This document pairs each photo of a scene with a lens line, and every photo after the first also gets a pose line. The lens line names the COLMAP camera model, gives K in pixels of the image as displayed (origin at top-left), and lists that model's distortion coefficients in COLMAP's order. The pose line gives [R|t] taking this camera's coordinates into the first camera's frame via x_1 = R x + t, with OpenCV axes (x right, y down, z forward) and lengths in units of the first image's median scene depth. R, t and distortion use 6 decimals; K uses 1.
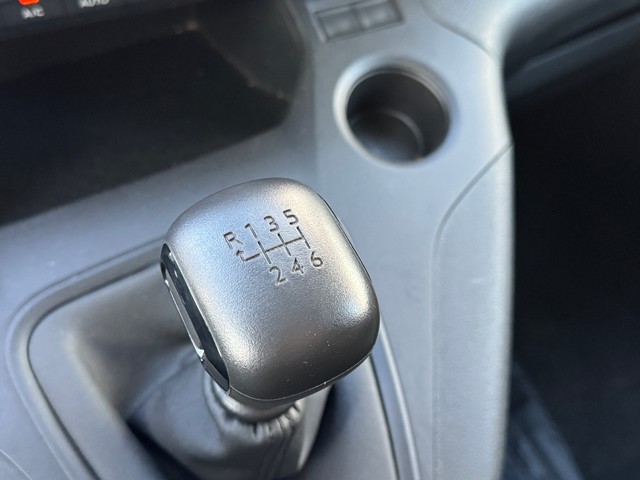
lens RADIAL K [[788.1, 0, 320.0], [0, 788.1, 240.0], [0, 0, 1]] dist [0.093400, -0.079771]
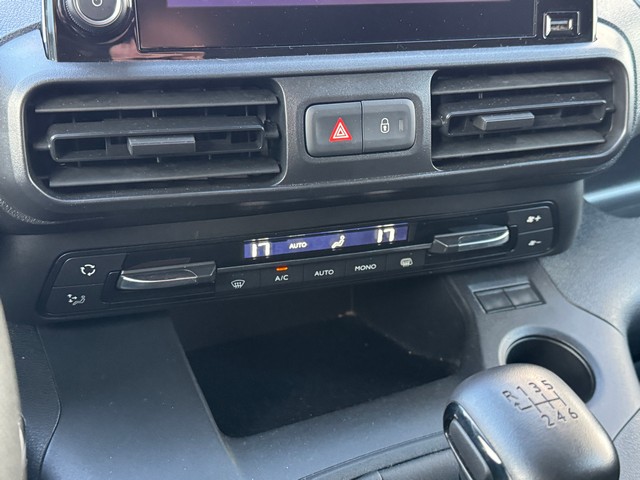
lens RADIAL K [[788.1, 0, 320.0], [0, 788.1, 240.0], [0, 0, 1]] dist [0.093400, -0.079771]
pose [[0.998826, 0.037850, -0.030233, -0.253317], [-0.047140, 0.903207, -0.426609, 0.223487], [0.011159, 0.427533, 0.903931, -0.234452]]
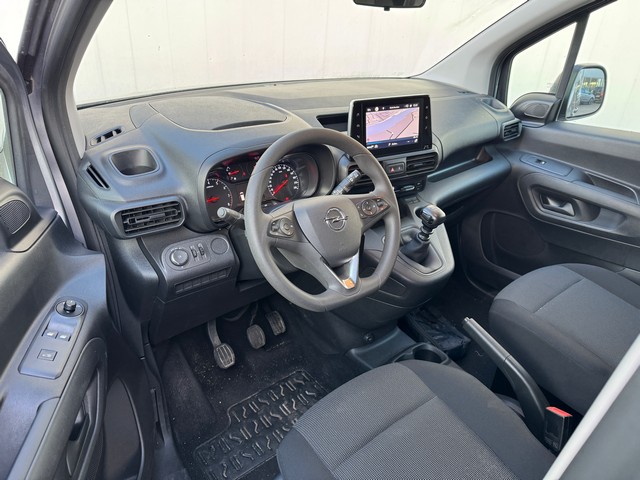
lens RADIAL K [[432.8, 0, 320.0], [0, 432.8, 240.0], [0, 0, 1]] dist [0.002132, -0.000975]
pose [[0.985069, -0.050945, 0.164449, -1.443952], [0.104821, 0.935231, -0.338163, 1.229211], [-0.136570, 0.350352, 0.926608, -2.205203]]
